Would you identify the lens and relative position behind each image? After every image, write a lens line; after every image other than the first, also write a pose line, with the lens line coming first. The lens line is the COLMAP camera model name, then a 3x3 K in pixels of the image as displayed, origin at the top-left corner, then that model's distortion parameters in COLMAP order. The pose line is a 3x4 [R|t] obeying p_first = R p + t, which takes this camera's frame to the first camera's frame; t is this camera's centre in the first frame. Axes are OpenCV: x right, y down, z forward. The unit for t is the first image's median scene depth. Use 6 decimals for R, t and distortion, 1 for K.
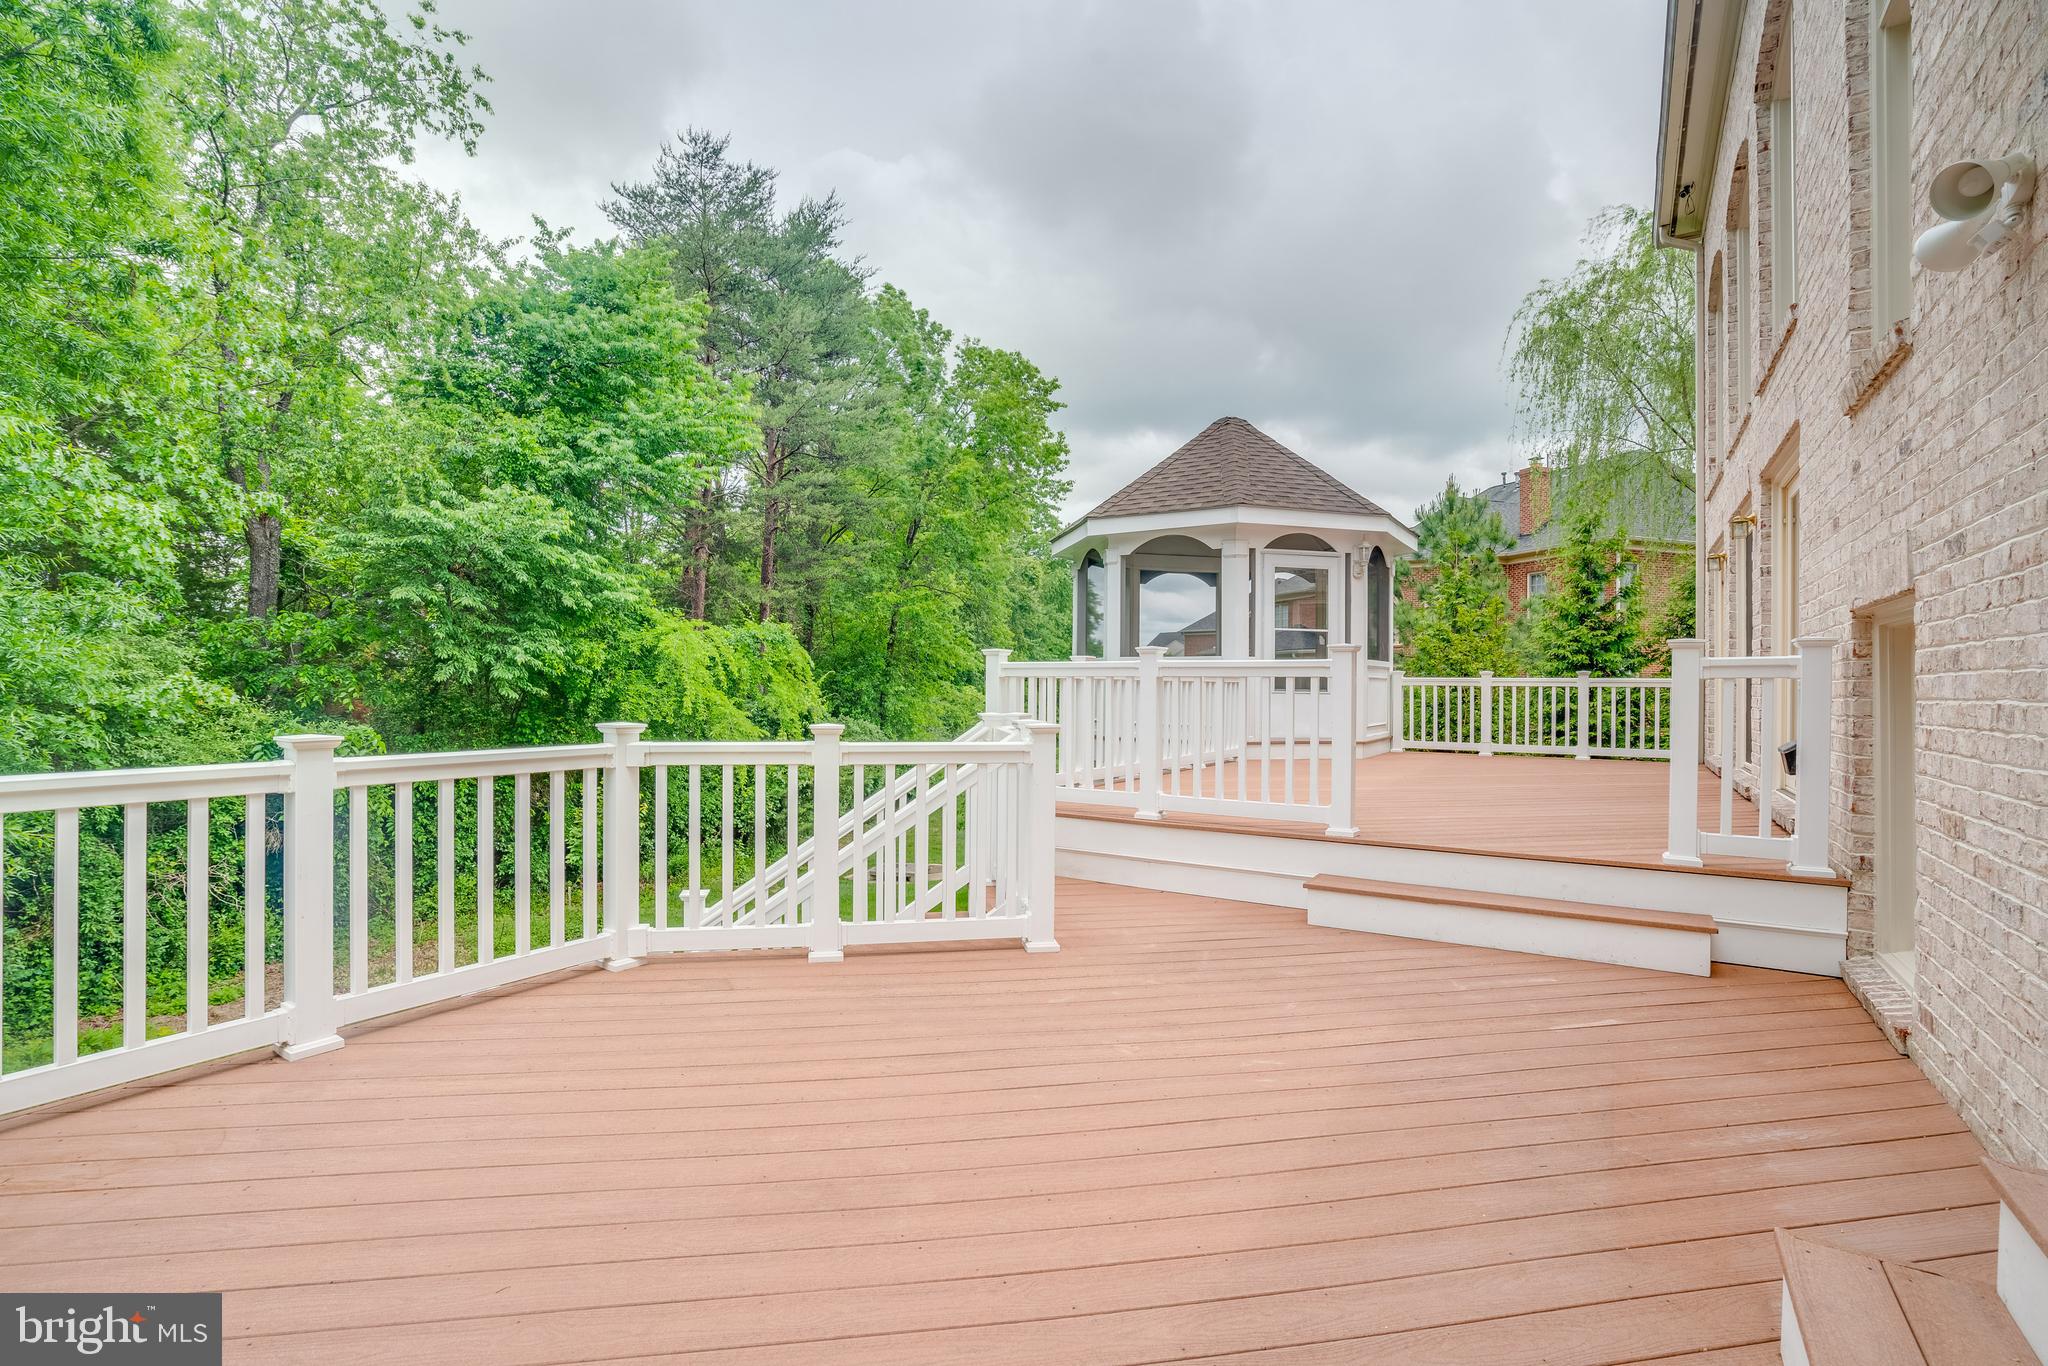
lens RADIAL K [[950.7, 0, 1029.4], [0, 950.7, 680.5], [0, 0, 1]] dist [-0.004602, 0.000394]
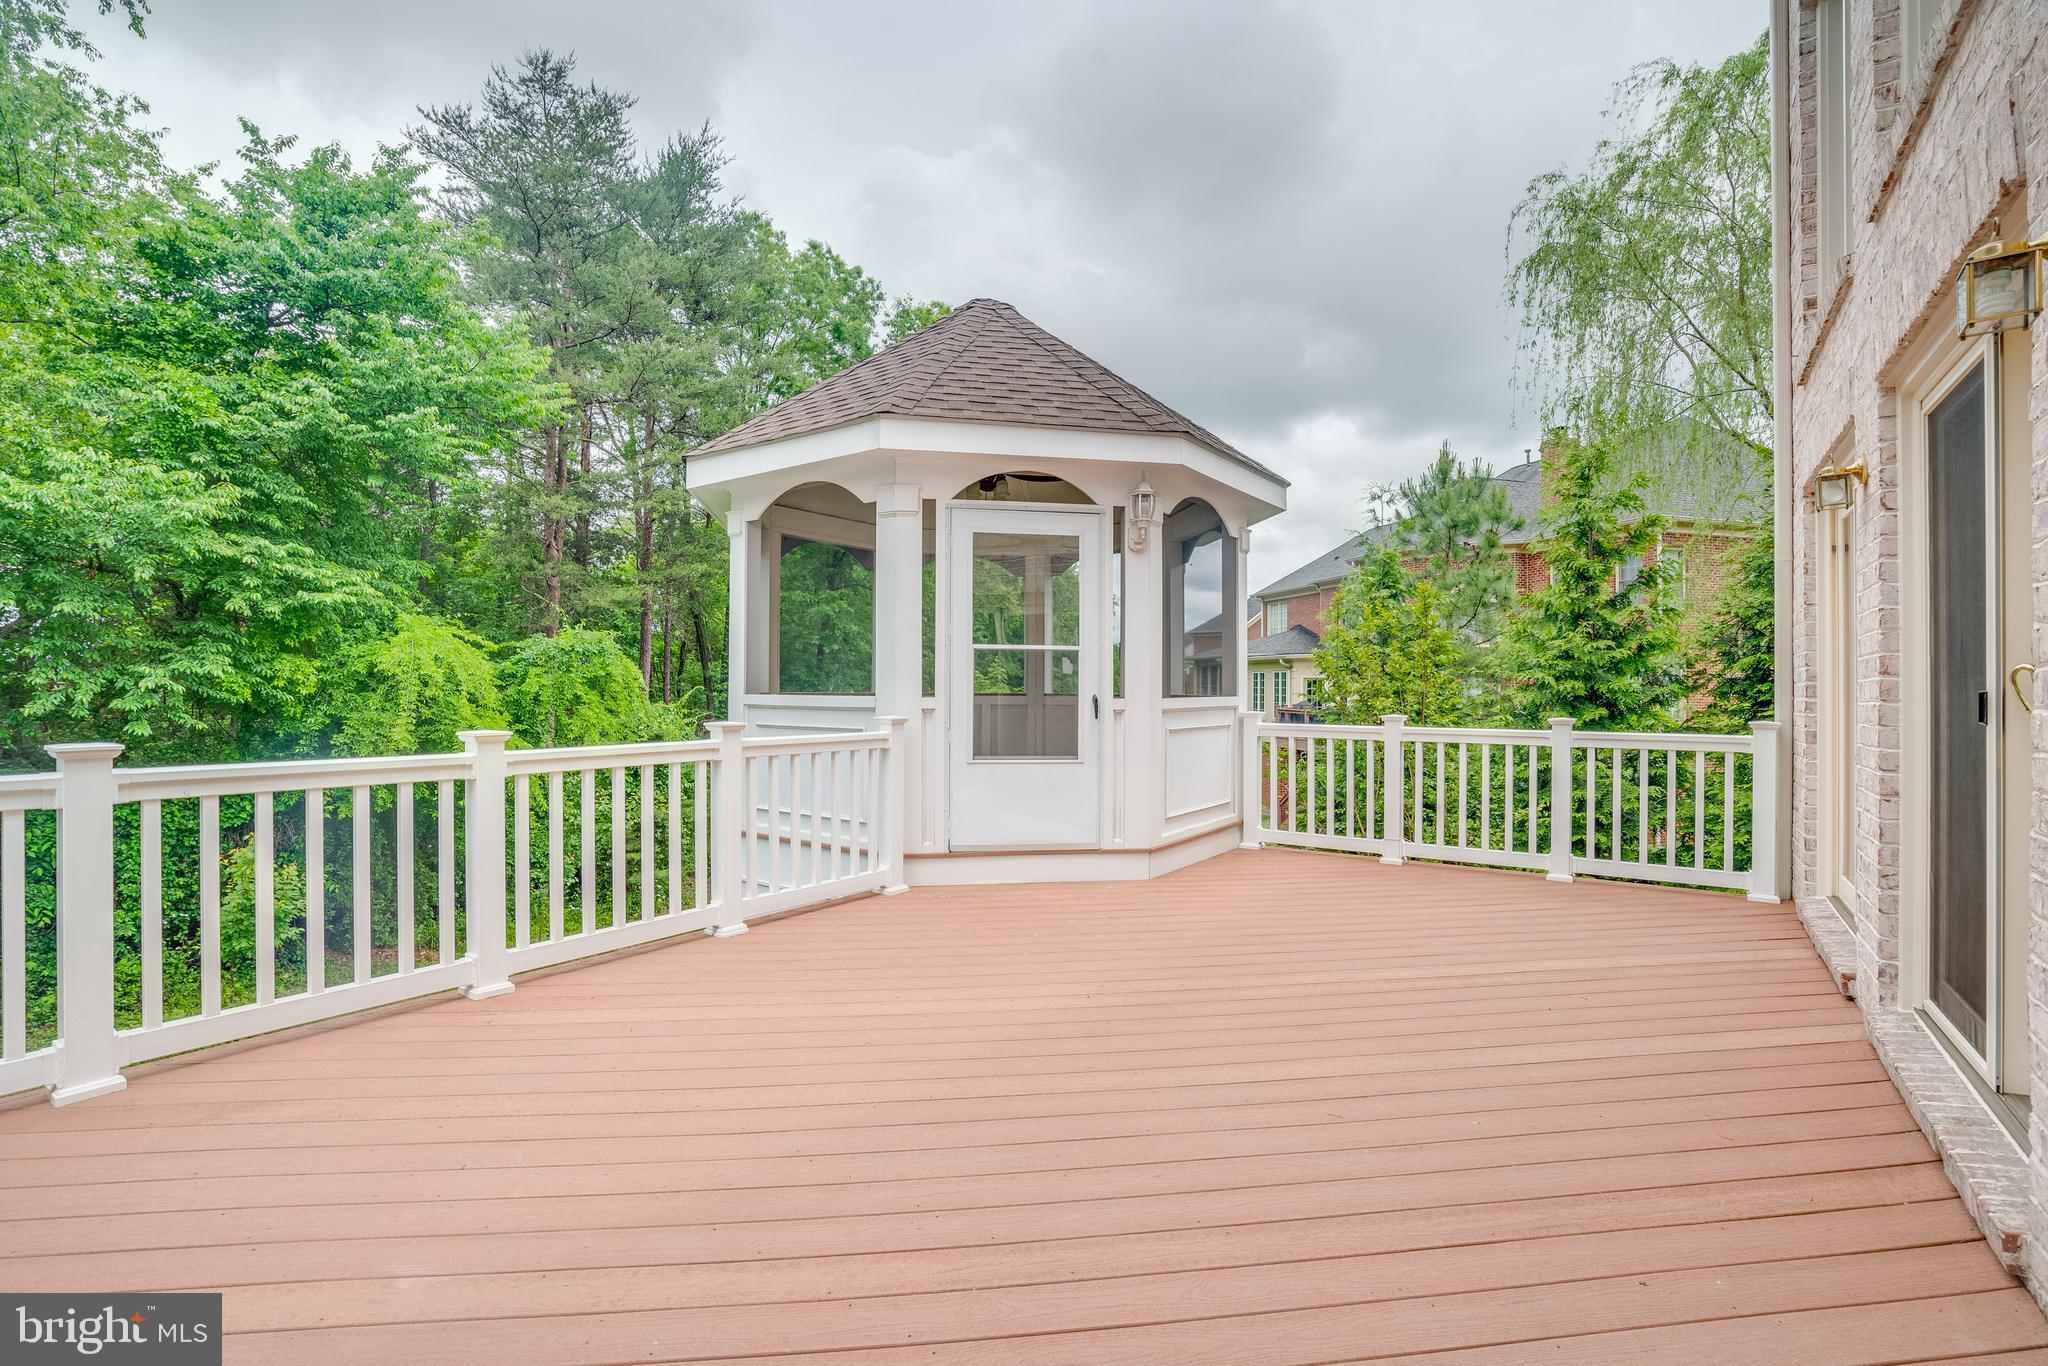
lens RADIAL K [[900.8, 0, 1058.6], [0, 900.8, 679.6], [0, 0, 1]] dist [-0.002322, 0.000127]
pose [[0.998999, -0.004939, -0.044455, 0.276749], [0.005002, 0.999987, 0.001312, -0.029816], [0.044448, -0.001533, 0.999011, 0.408712]]
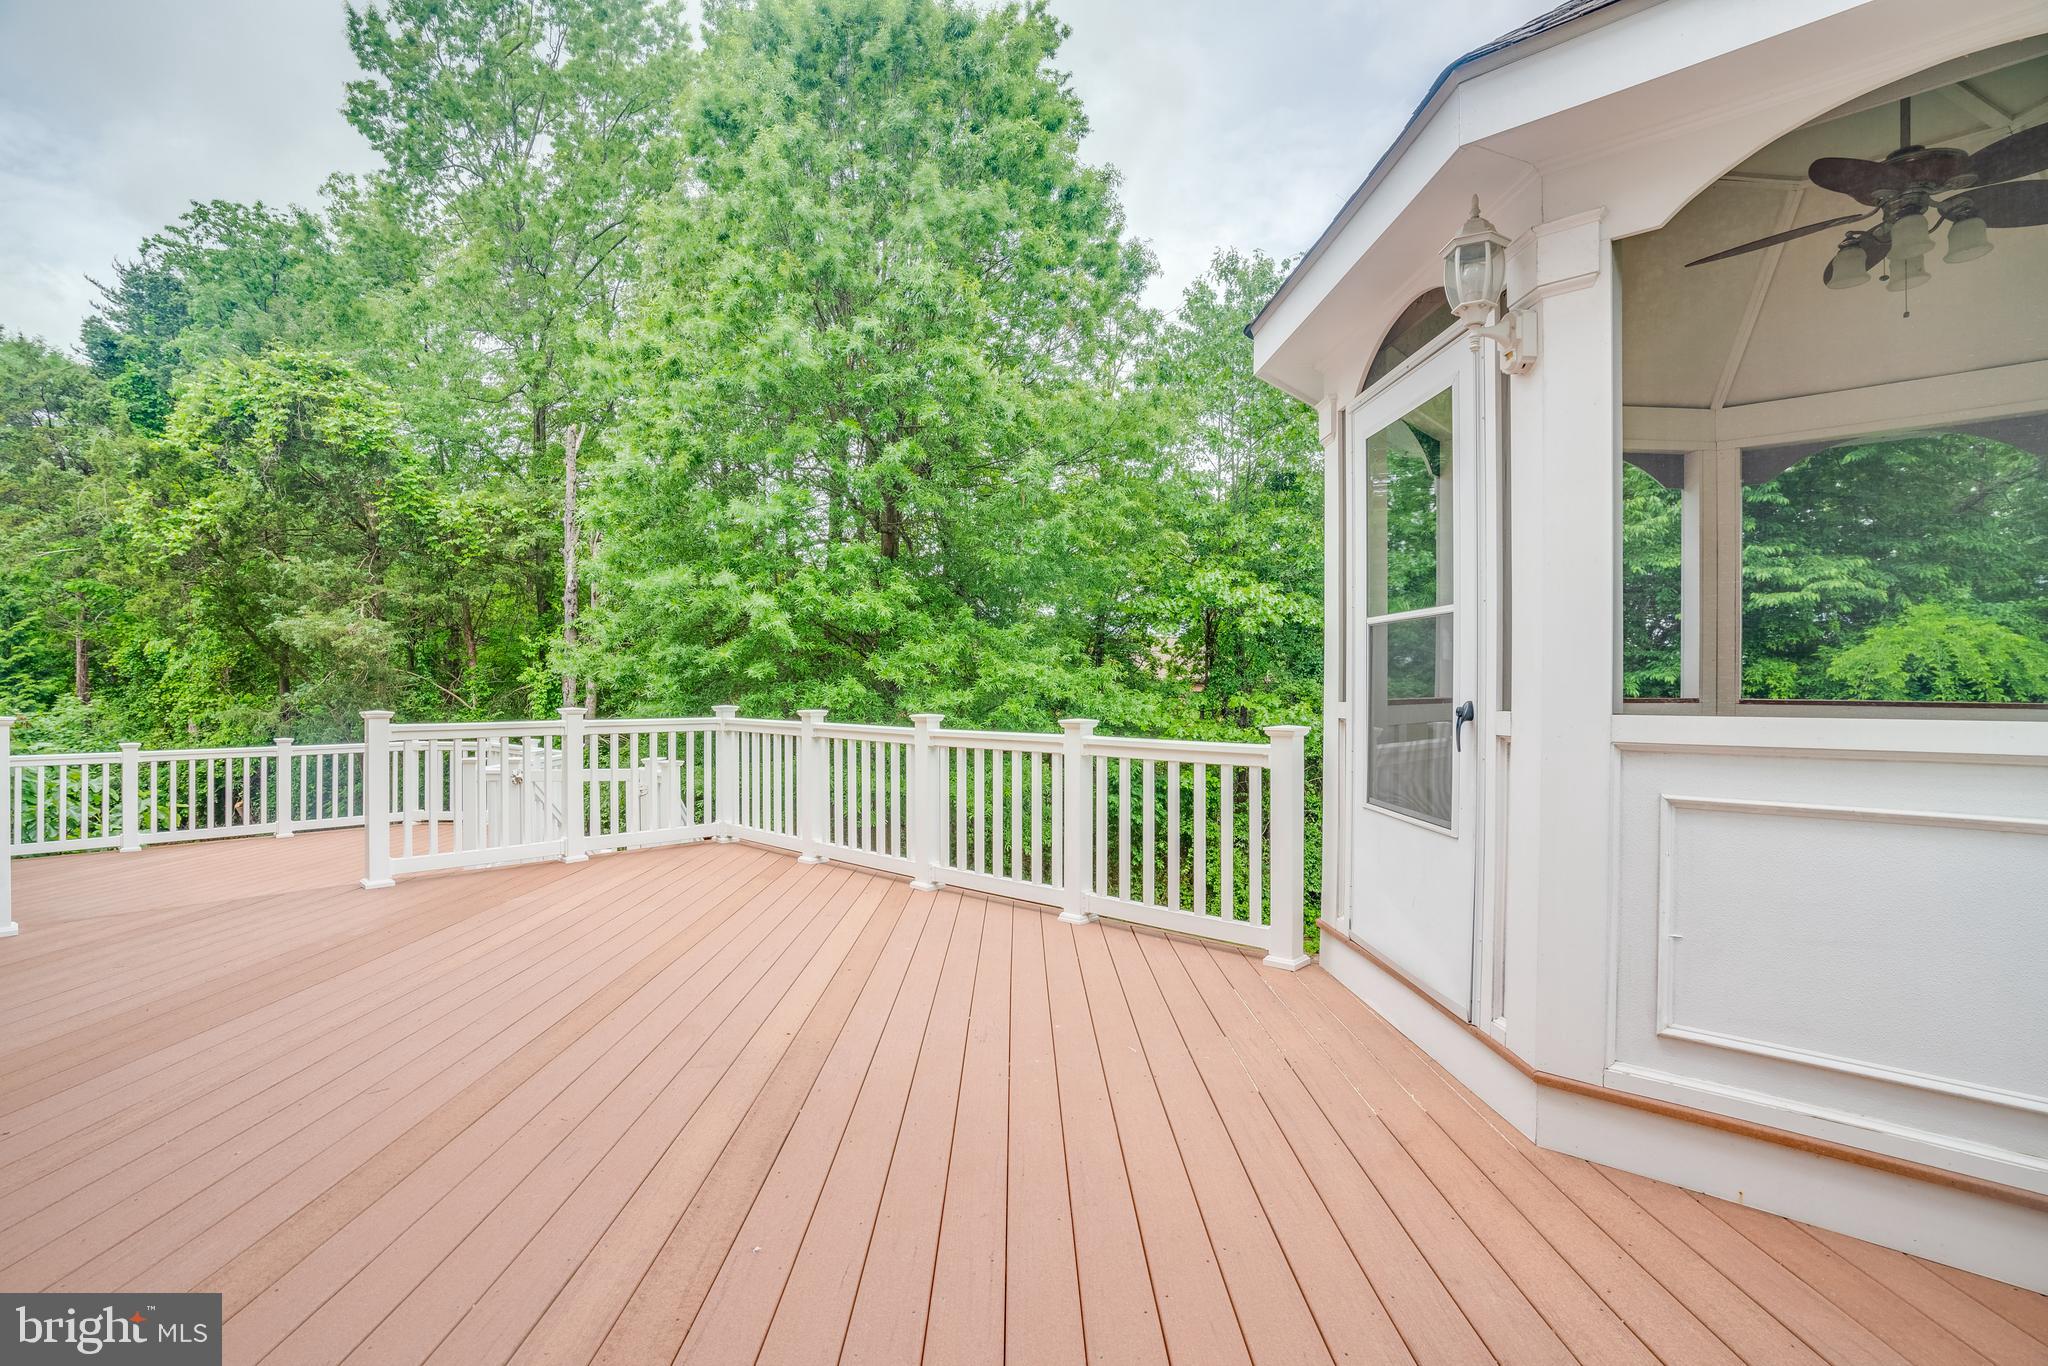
lens RADIAL K [[950.7, 0, 1029.4], [0, 950.7, 680.5], [0, 0, 1]] dist [-0.004602, 0.000394]
pose [[-0.156627, -0.015262, -0.987540, 0.514065], [0.002432, 0.999872, -0.015838, -0.023501], [0.987655, -0.004883, -0.156569, 0.784587]]
